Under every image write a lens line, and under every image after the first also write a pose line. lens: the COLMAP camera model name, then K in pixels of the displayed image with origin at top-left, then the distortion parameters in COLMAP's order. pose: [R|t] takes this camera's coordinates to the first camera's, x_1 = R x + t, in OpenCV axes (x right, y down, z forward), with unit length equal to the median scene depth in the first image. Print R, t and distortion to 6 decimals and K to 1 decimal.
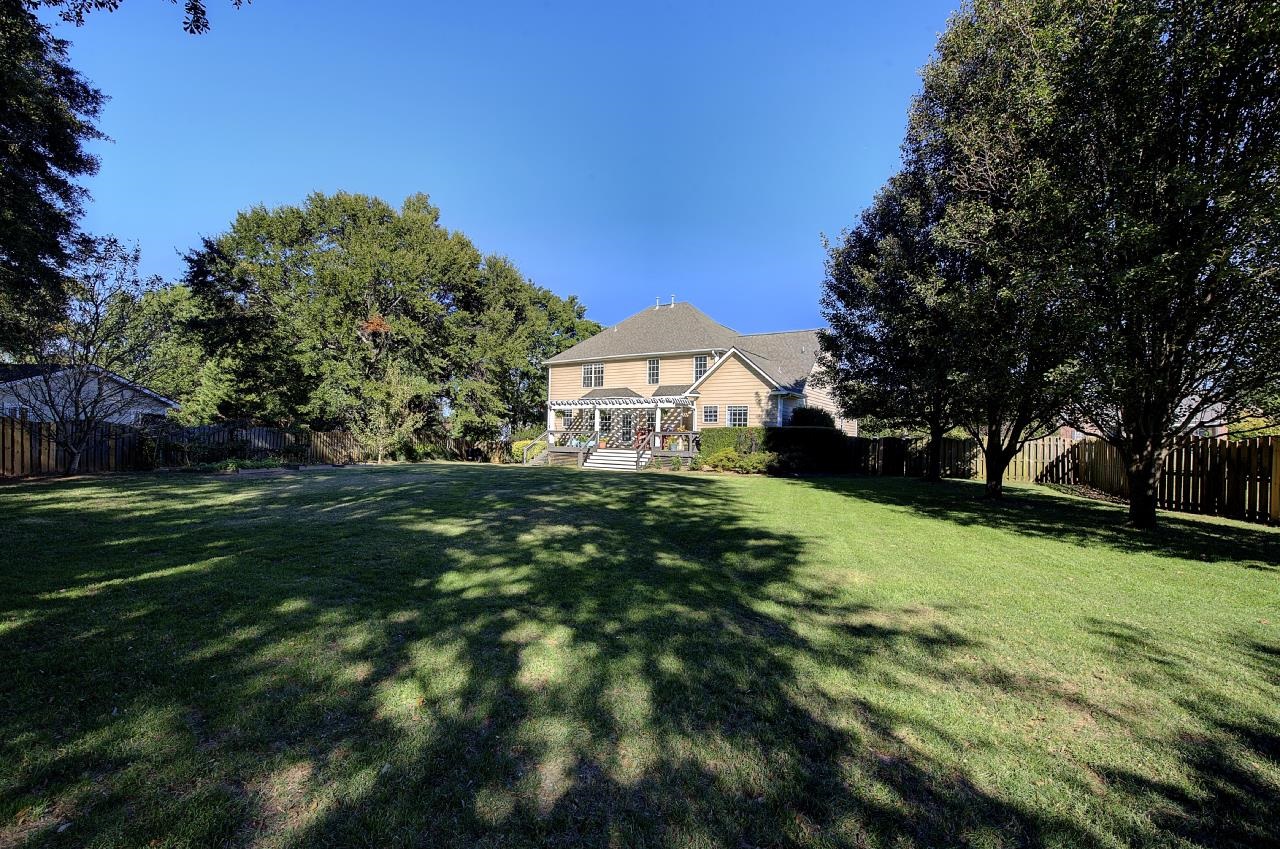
lens RADIAL K [[548.7, 0, 645.4], [0, 548.7, 432.2], [0, 0, 1]] dist [-0.011192, 0.008752]
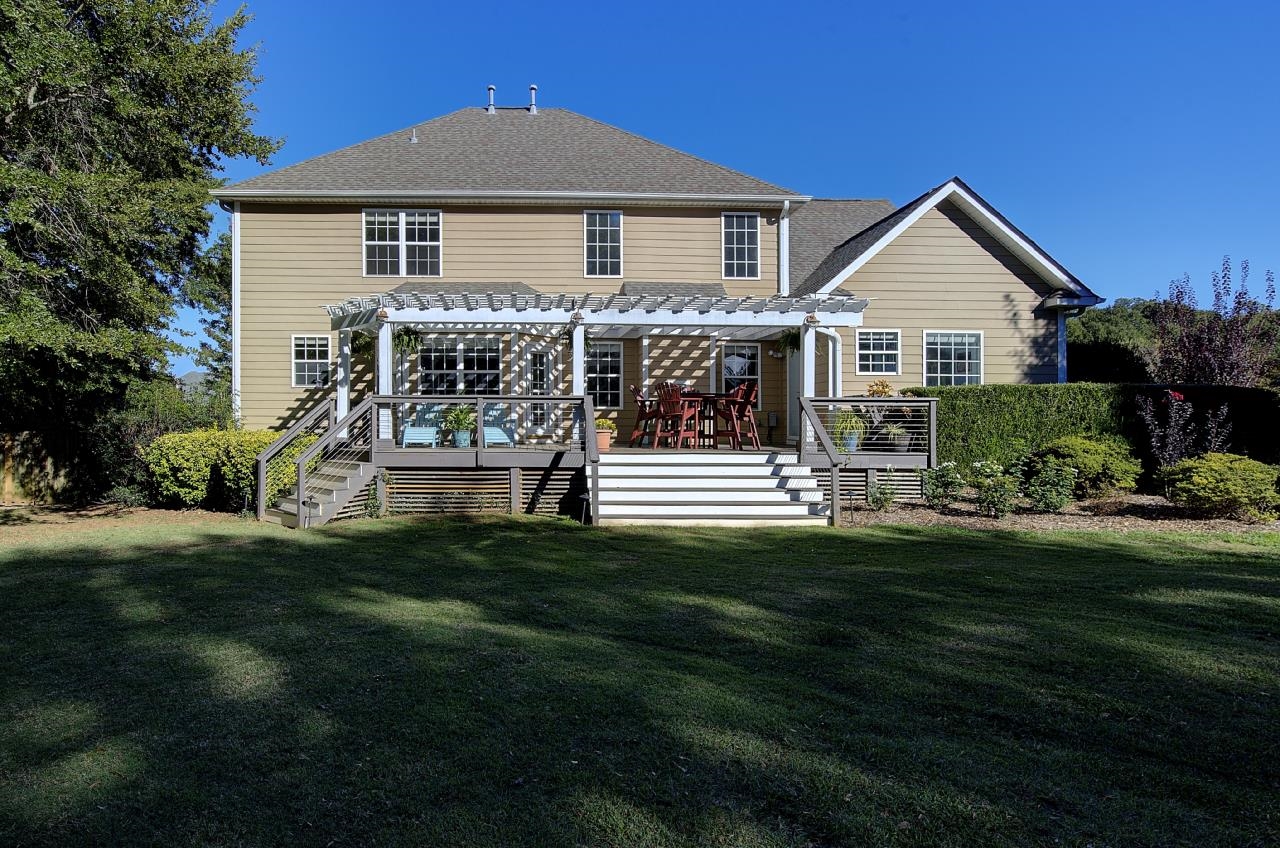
lens RADIAL K [[687.4, 0, 549.5], [0, 687.4, 413.7], [0, 0, 1]] dist [-0.003464, -0.000133]
pose [[0.828643, -0.018558, 0.559470, -0.293427], [0.004909, 0.999653, 0.025888, -0.002994], [-0.559756, -0.018705, 0.828446, 0.620173]]
